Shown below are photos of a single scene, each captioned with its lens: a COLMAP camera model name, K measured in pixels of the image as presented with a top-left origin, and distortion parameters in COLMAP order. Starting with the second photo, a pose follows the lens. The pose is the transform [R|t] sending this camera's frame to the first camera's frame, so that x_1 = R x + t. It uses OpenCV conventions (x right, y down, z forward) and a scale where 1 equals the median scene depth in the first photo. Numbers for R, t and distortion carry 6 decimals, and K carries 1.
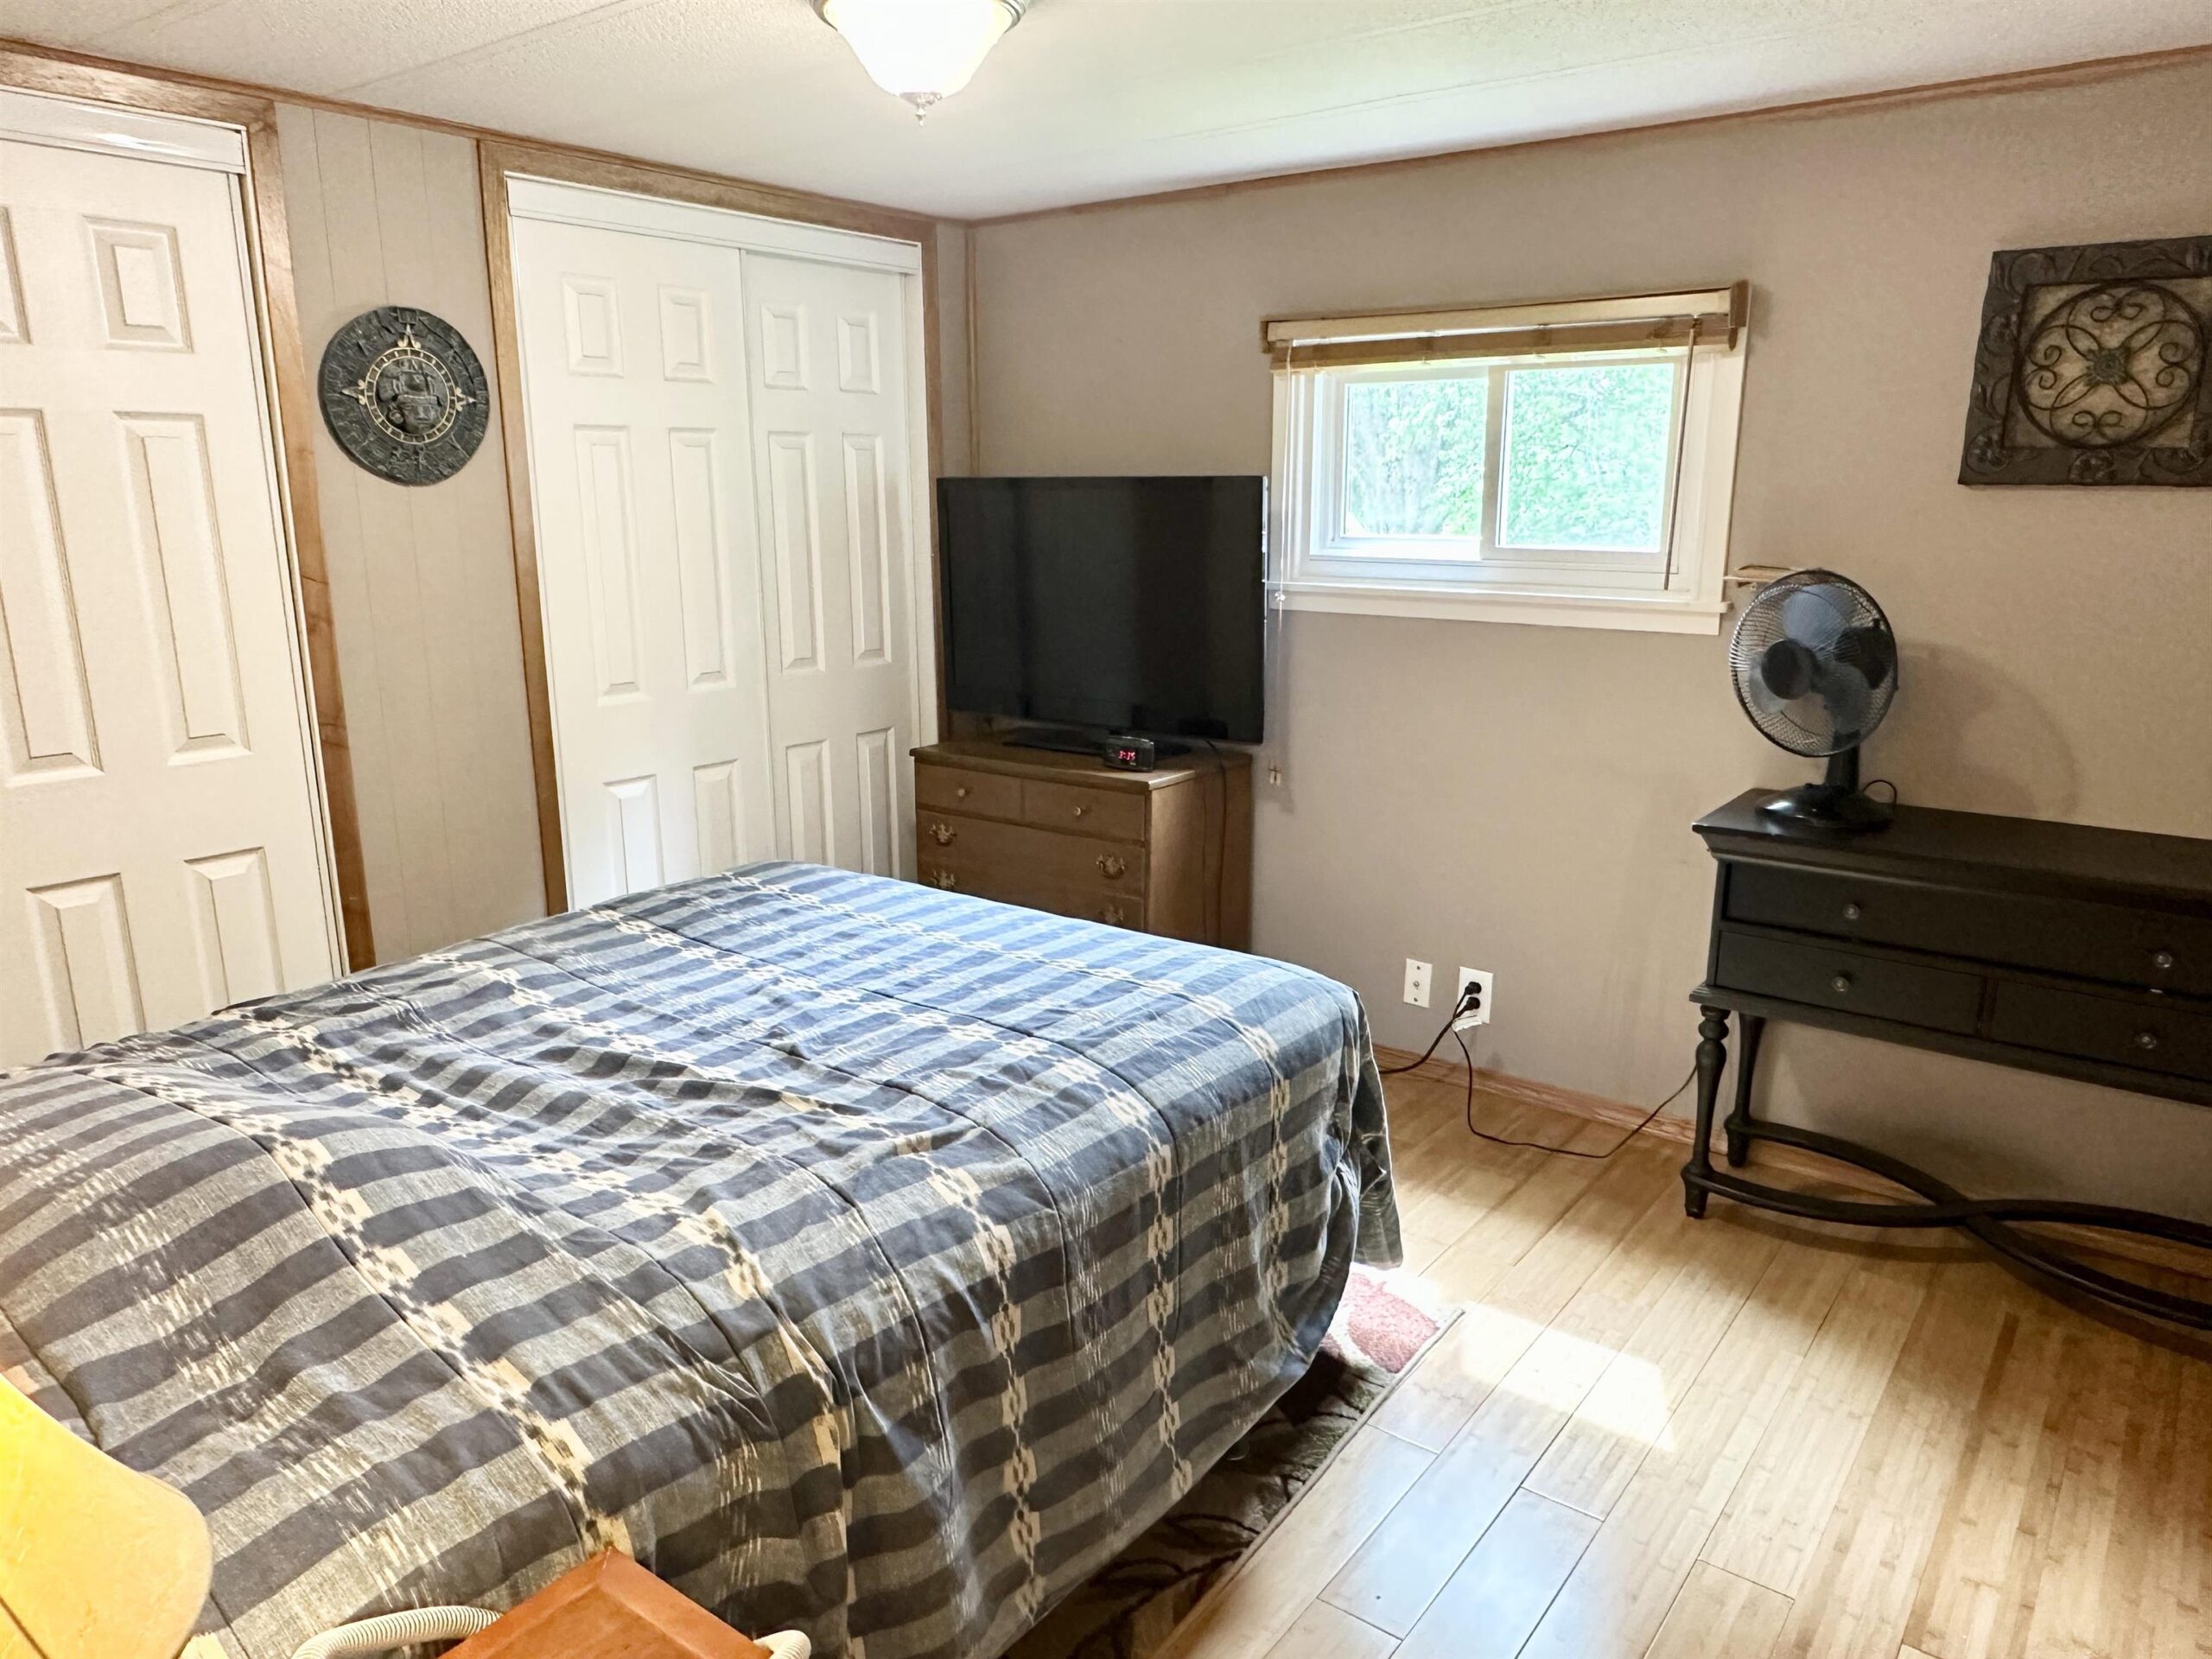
lens RADIAL K [[1462.6, 0, 1104.4], [0, 1462.6, 826.6], [0, 0, 1]] dist [-0.005599, 0.003952]
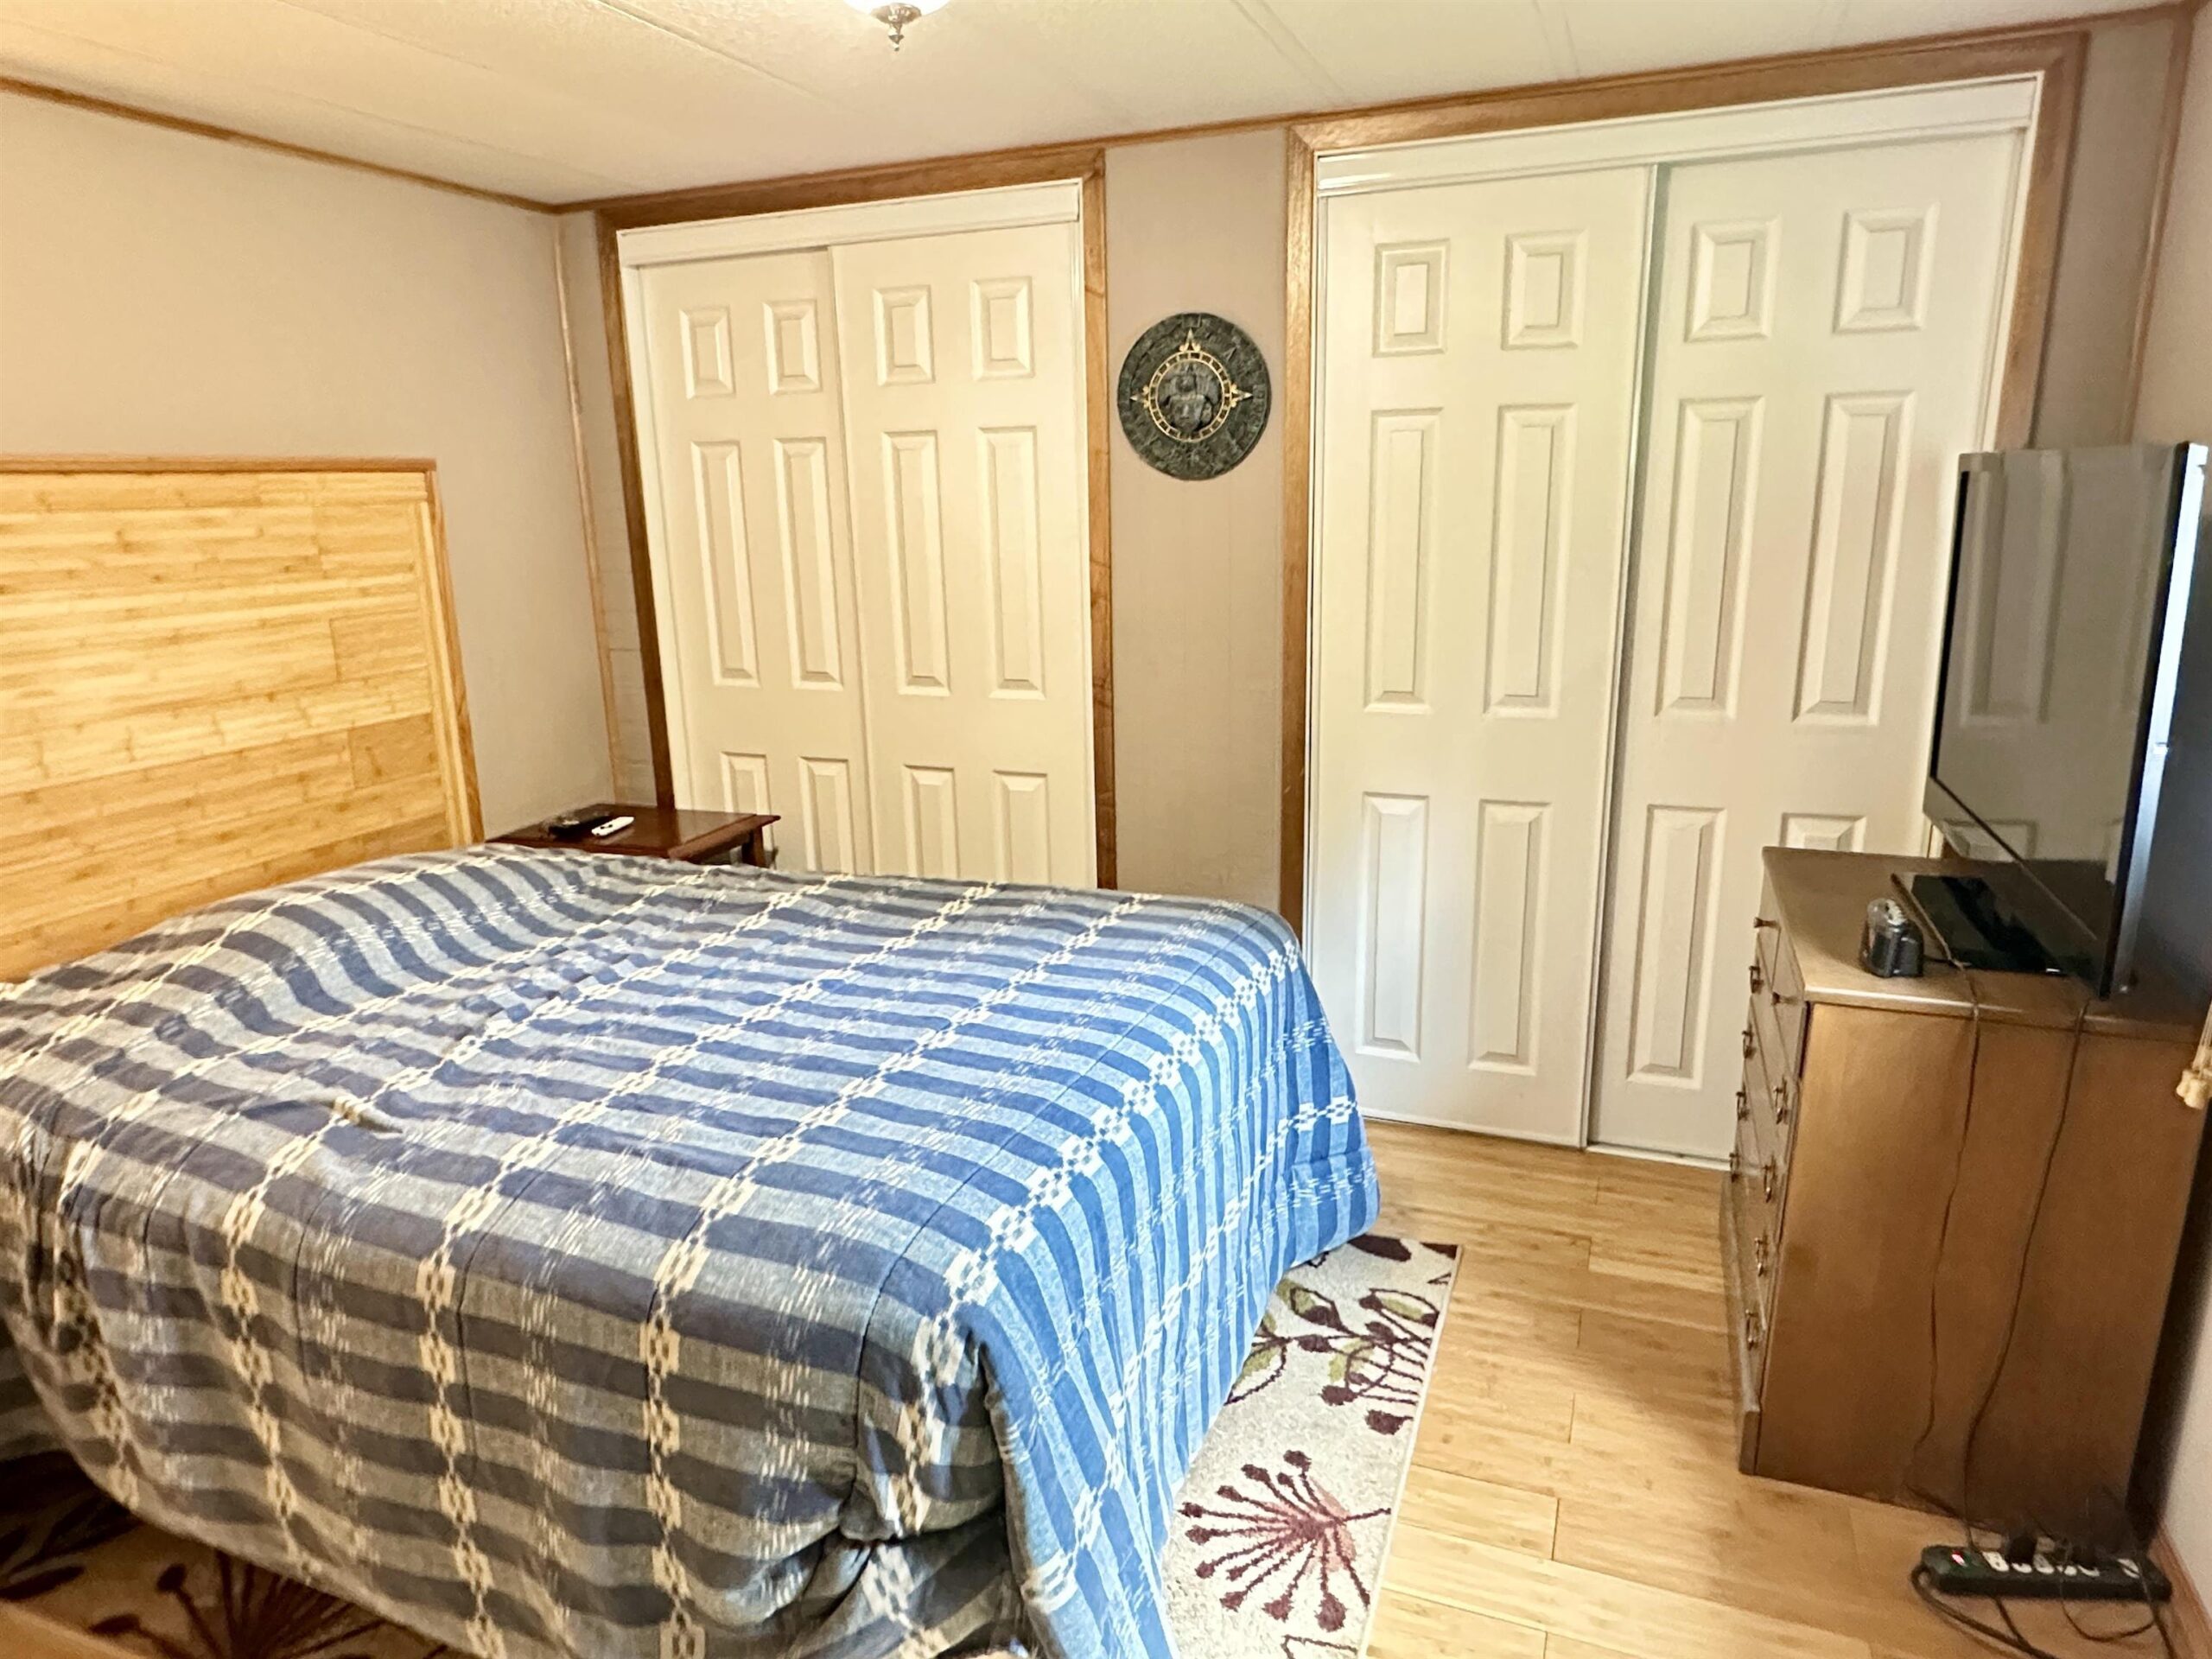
lens RADIAL K [[1362.0, 0, 1100.5], [0, 1362.0, 836.5], [0, 0, 1]] dist [-0.005462, 0.001724]
pose [[0.282772, 0.238159, -0.929150, 0.529549], [-0.198234, 0.962282, 0.186322, -0.160500], [0.938479, 0.131503, 0.319318, 0.677300]]
